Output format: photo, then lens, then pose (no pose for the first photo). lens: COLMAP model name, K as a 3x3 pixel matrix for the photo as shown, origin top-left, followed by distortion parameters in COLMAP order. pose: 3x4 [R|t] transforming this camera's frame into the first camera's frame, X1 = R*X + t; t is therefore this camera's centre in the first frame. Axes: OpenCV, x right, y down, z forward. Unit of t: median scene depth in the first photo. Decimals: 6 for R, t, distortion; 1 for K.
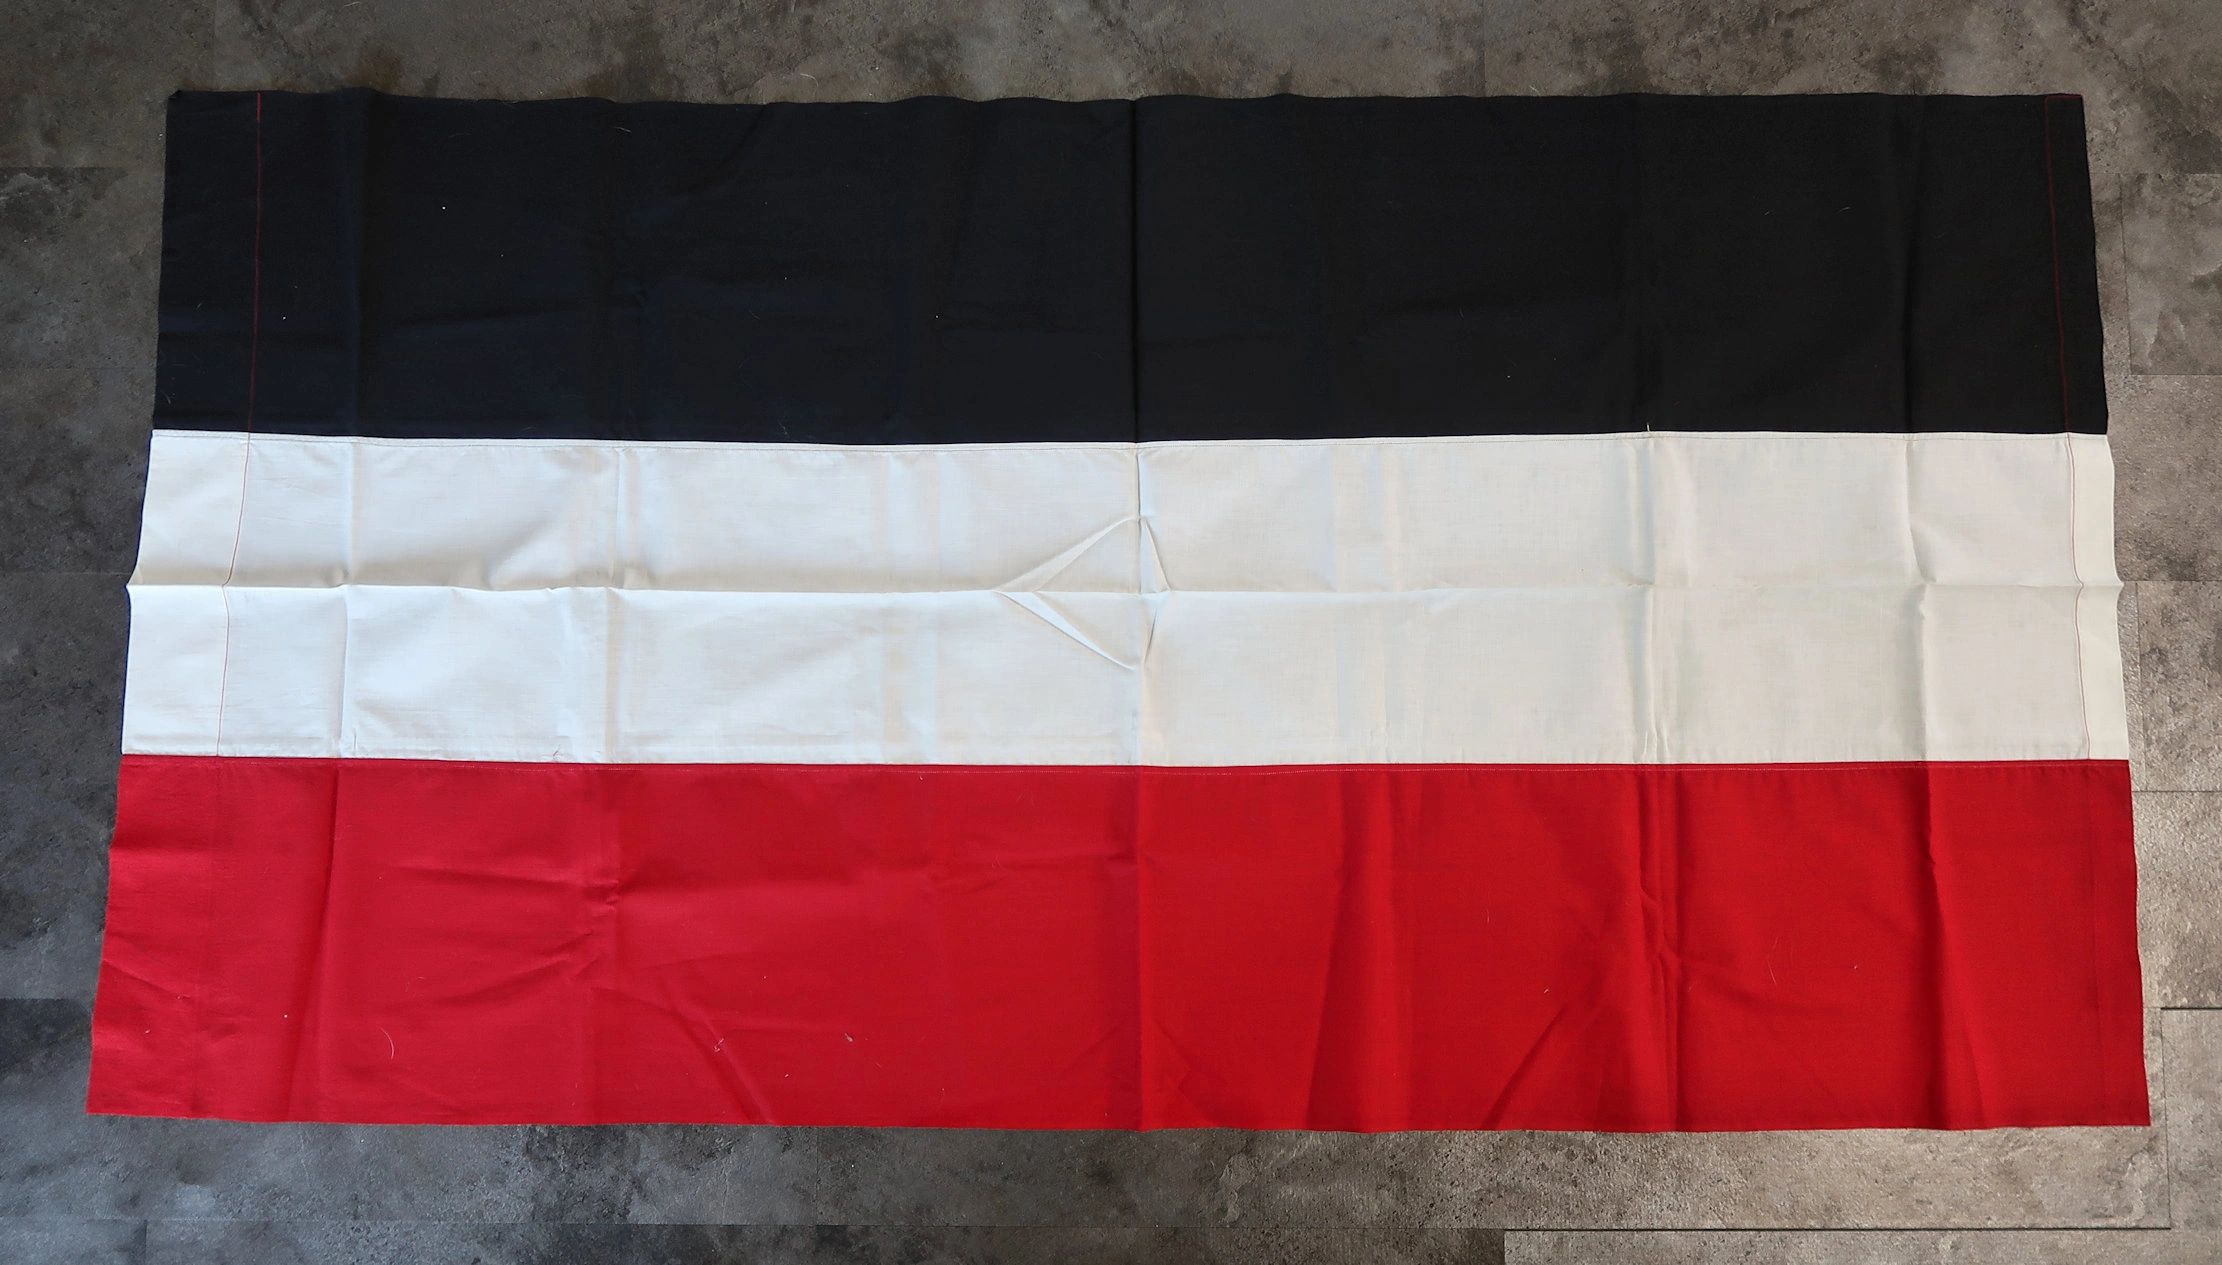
lens RADIAL K [[967.0, 0, 1116.1], [0, 967.0, 622.2], [0, 0, 1]] dist [0.000620, 0.001181]
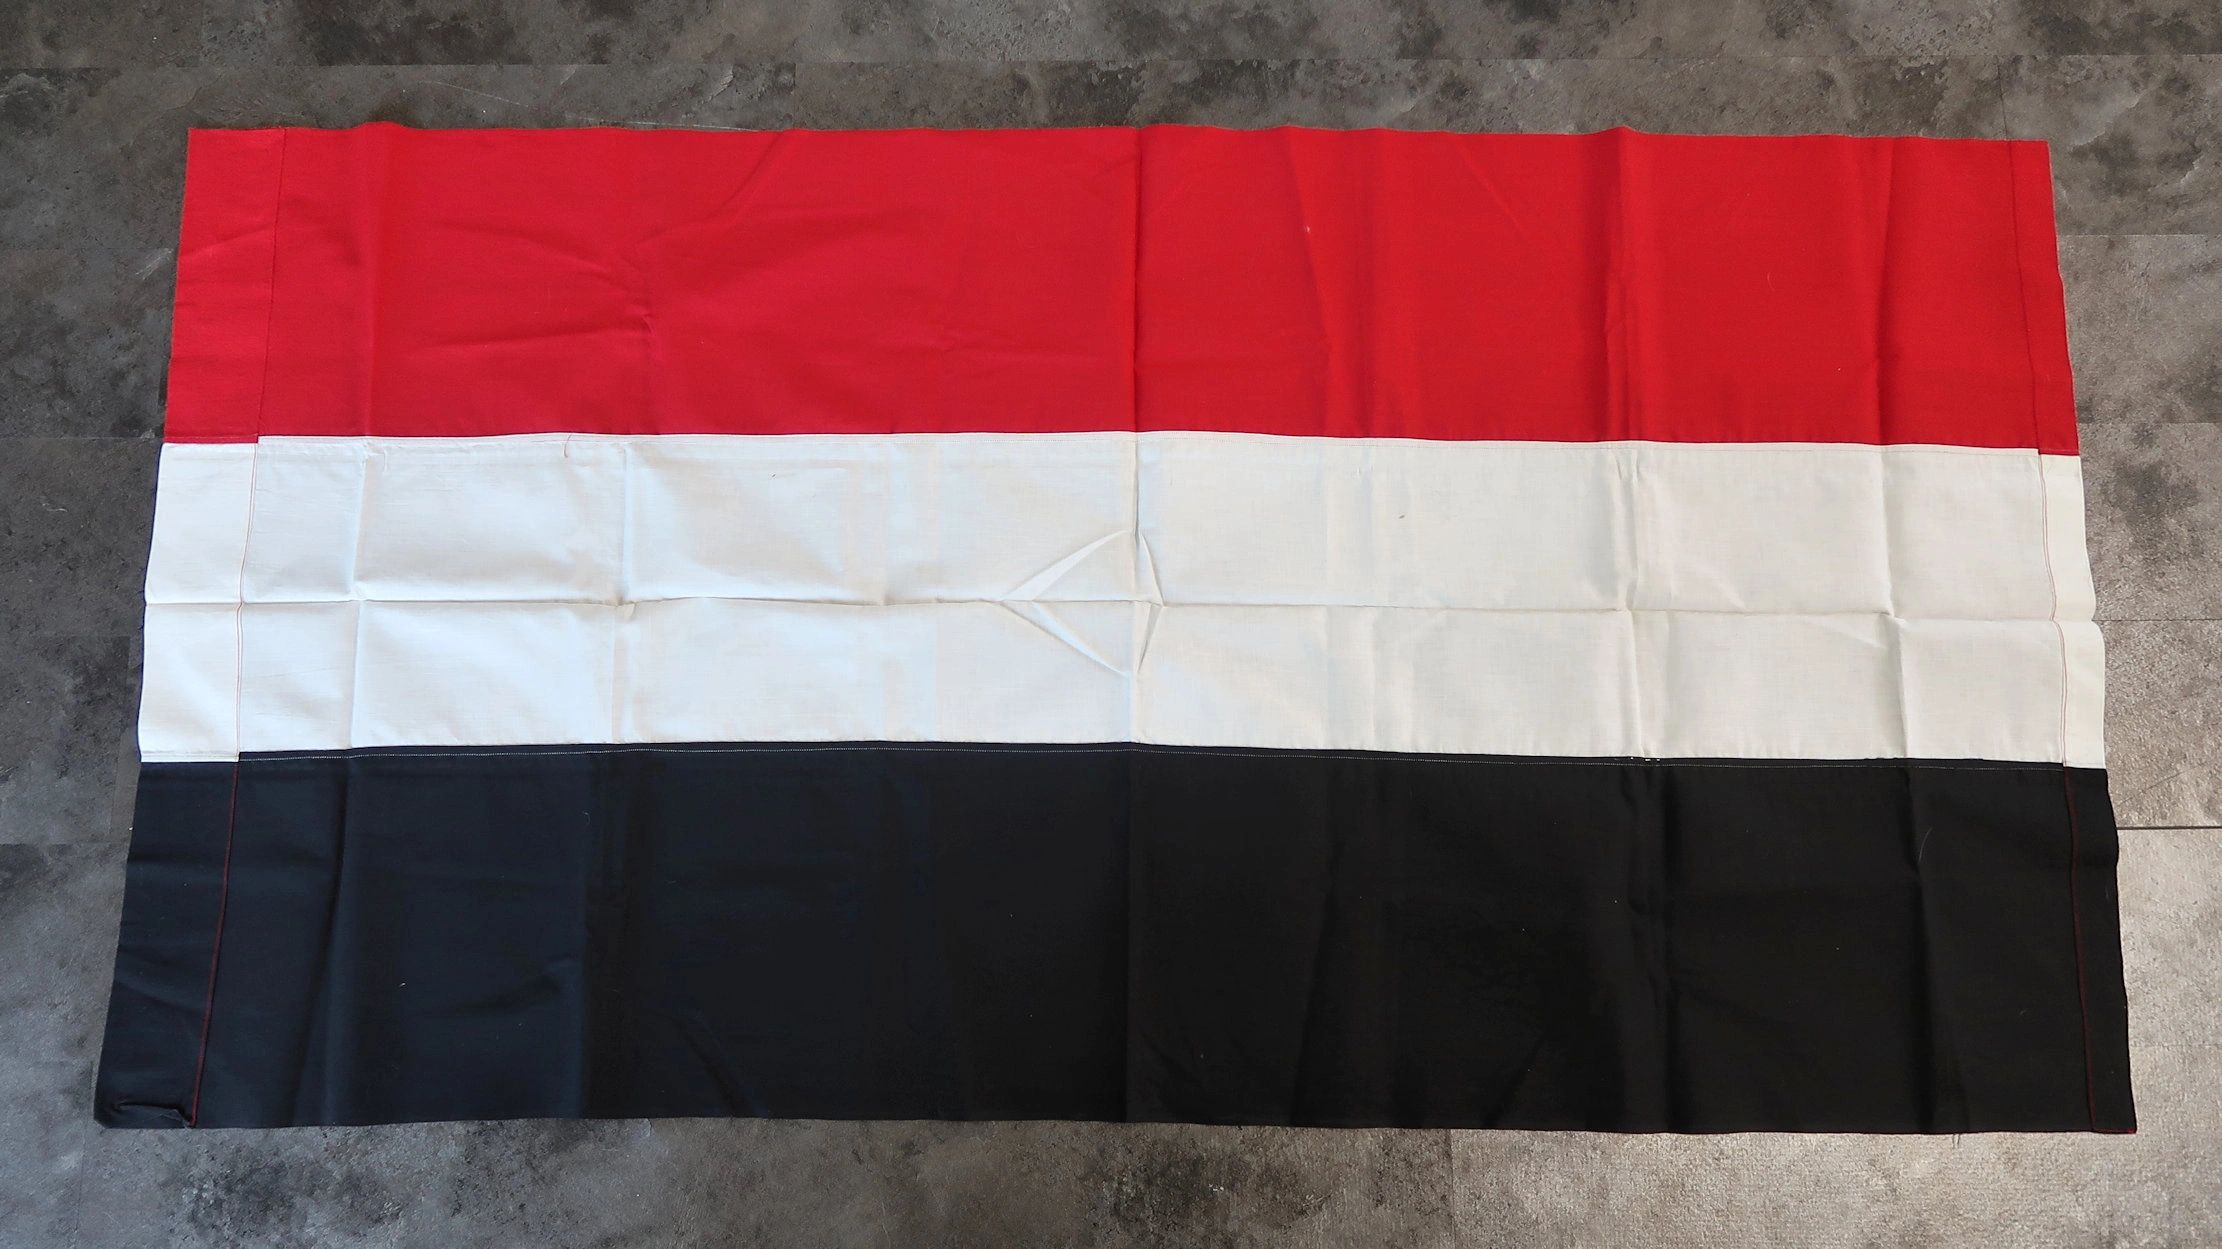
lens RADIAL K [[939.6, 0, 1133.8], [0, 939.6, 653.7], [0, 0, 1]] dist [-0.001754, 0.001827]
pose [[0.999868, -0.016184, 0.001067, 0.080077], [0.016218, 0.998419, -0.053820, 0.251673], [-0.000194, 0.053830, 0.998550, 0.003993]]
